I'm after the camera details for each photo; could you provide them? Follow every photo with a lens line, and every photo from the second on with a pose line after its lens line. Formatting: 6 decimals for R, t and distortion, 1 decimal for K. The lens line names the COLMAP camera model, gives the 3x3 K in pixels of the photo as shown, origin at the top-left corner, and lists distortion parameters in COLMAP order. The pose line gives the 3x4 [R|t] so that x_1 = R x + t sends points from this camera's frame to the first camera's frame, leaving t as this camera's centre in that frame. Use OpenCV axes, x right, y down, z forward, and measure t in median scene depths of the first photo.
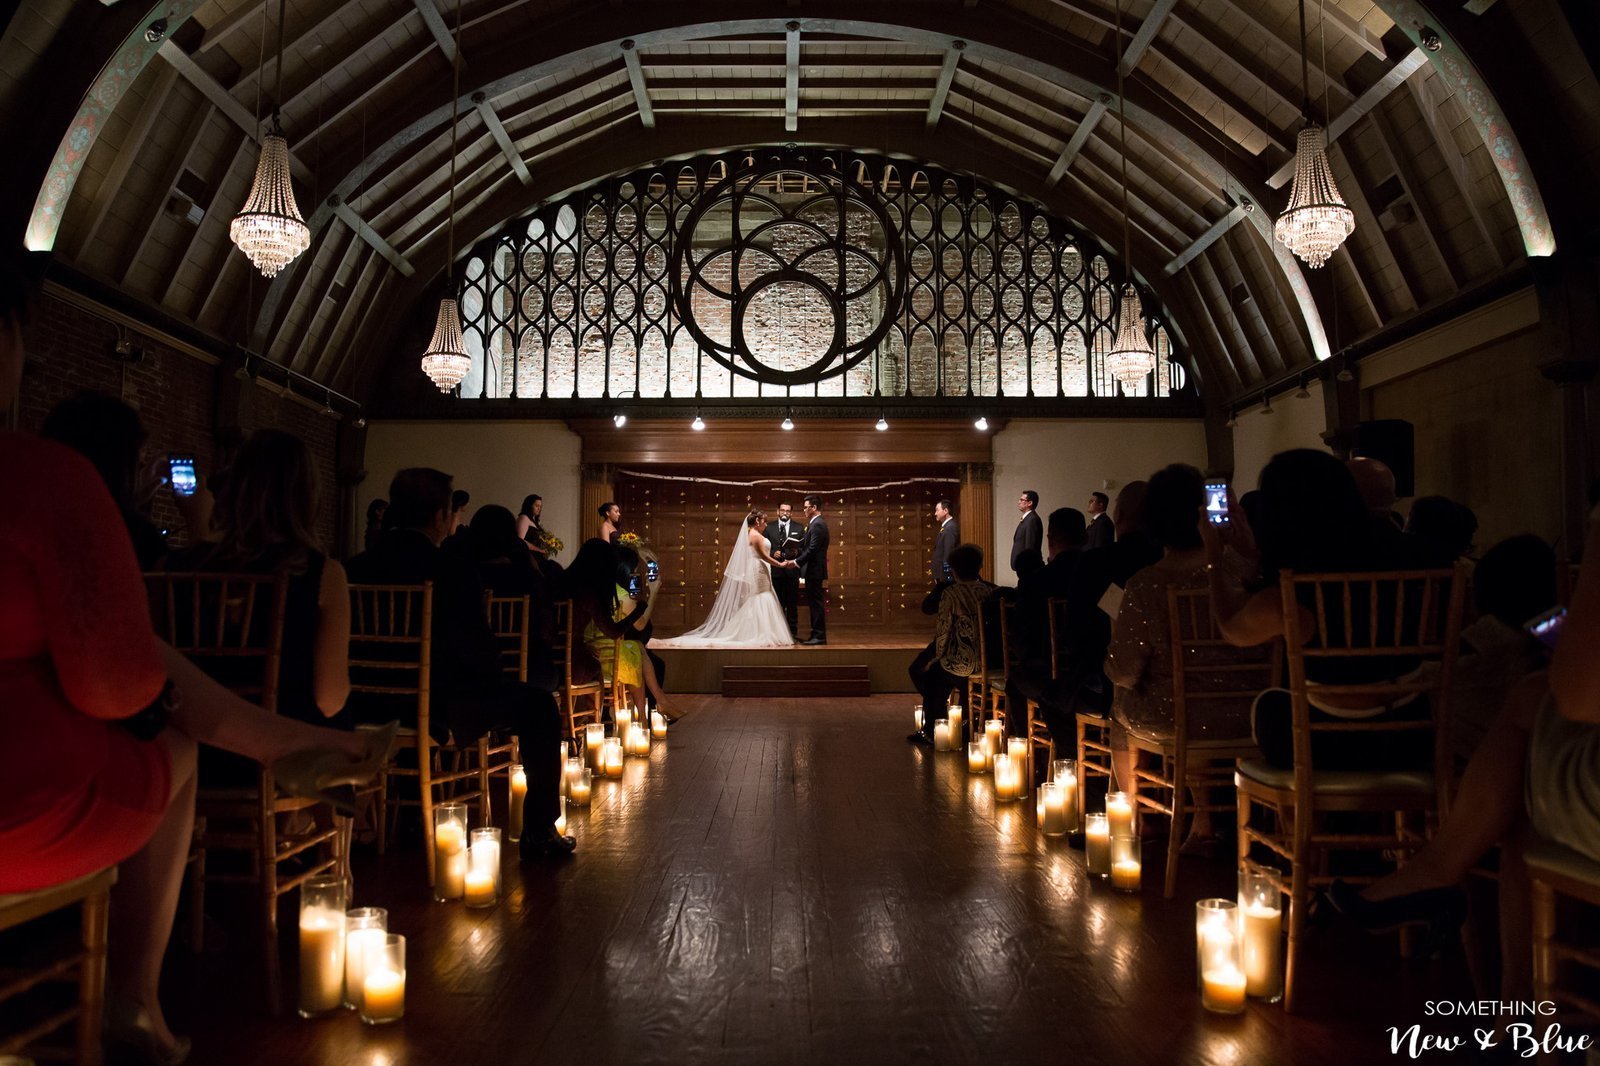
lens RADIAL K [[1405.3, 0, 800.0], [0, 1405.3, 533.0], [0, 0, 1]] dist [-0.007126, -0.003391]
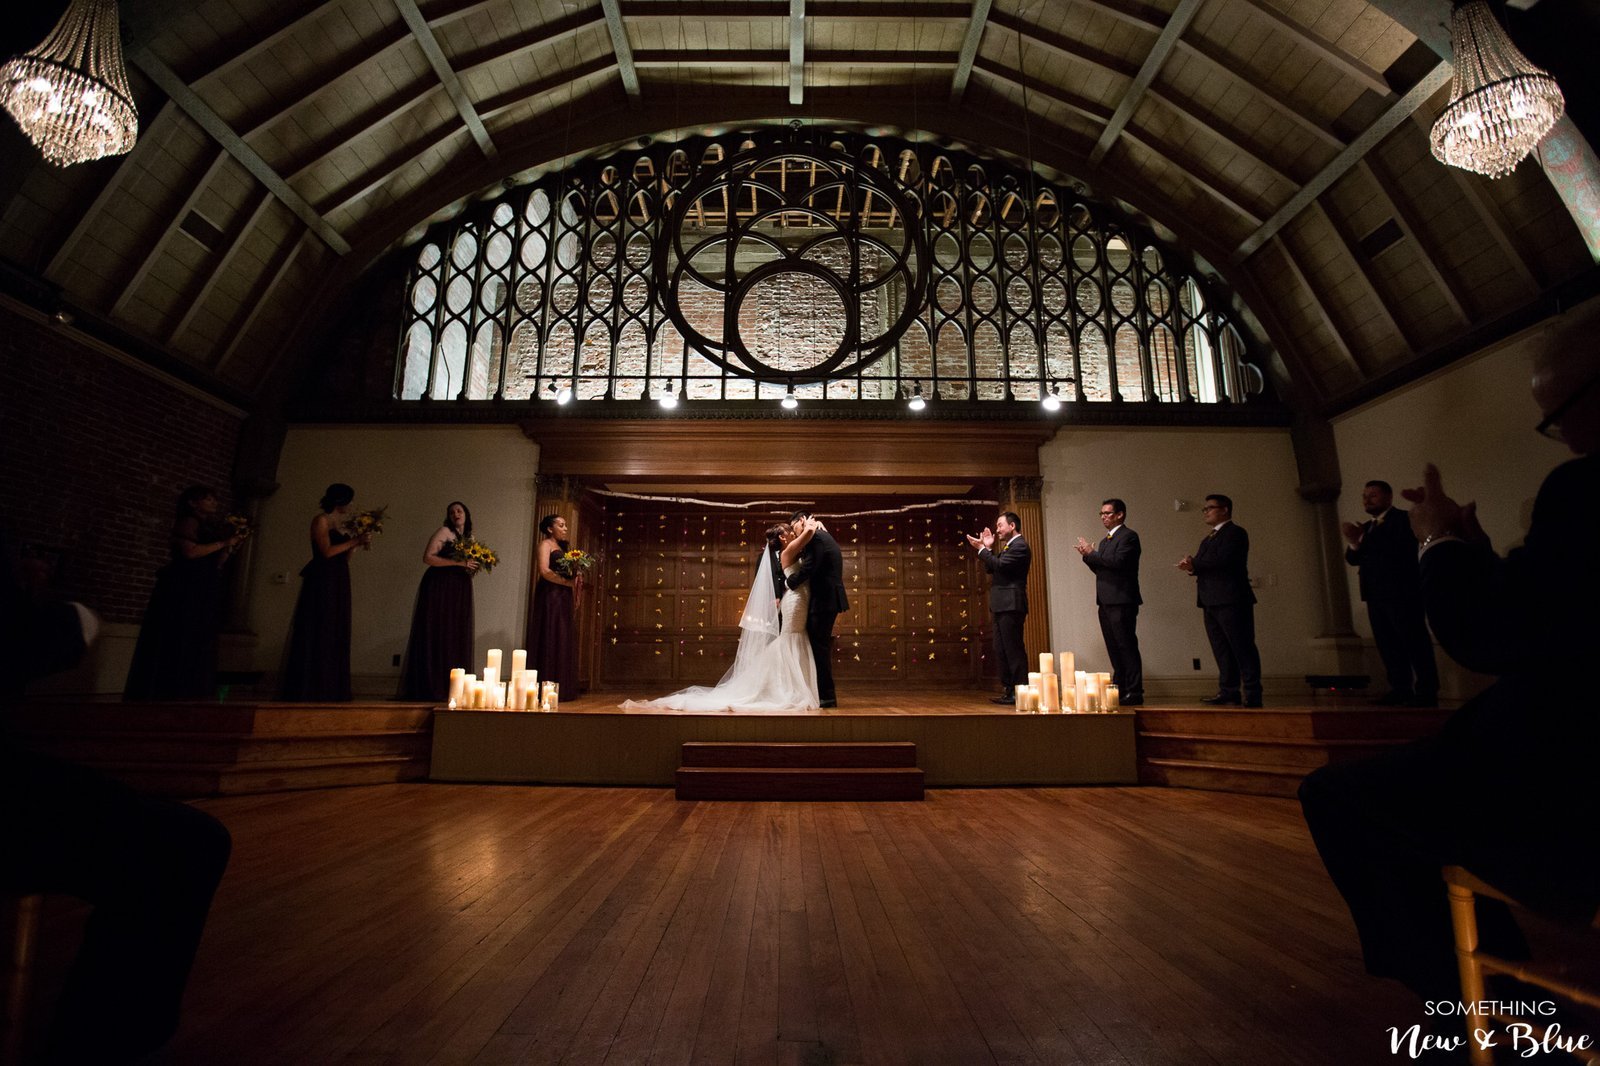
lens RADIAL K [[734.2, 0, 800.0], [0, 734.2, 533.0], [0, 0, 1]] dist [-0.022591, 0.000058]
pose [[0.999988, 0.004291, 0.002539, -0.003962], [-0.003906, 0.990726, -0.135819, 0.040205], [-0.003098, 0.135807, 0.990730, 0.580005]]
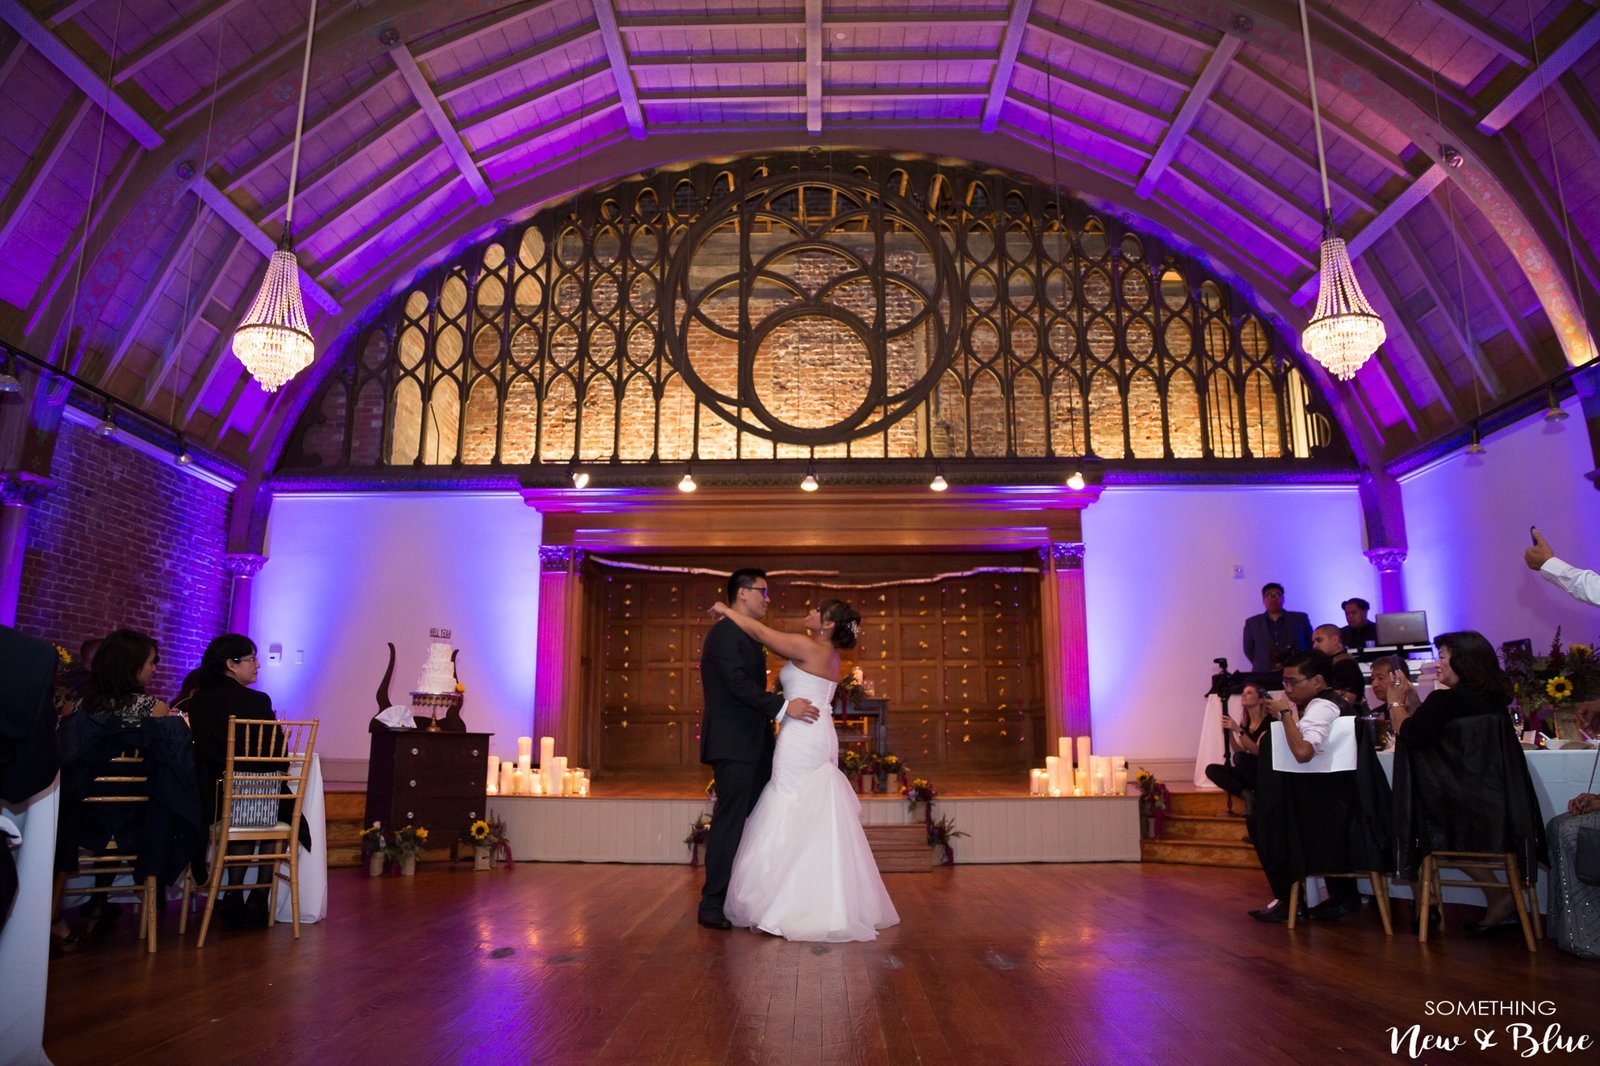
lens RADIAL K [[1222.5, 0, 800.2], [0, 1222.5, 513.4], [0, 0, 1]] dist [-0.041554, 0.001481]
pose [[0.999605, -0.006065, -0.027433, 0.003294], [0.002059, 0.989607, -0.143782, 0.027253], [0.028020, 0.143669, 0.989229, 0.344392]]
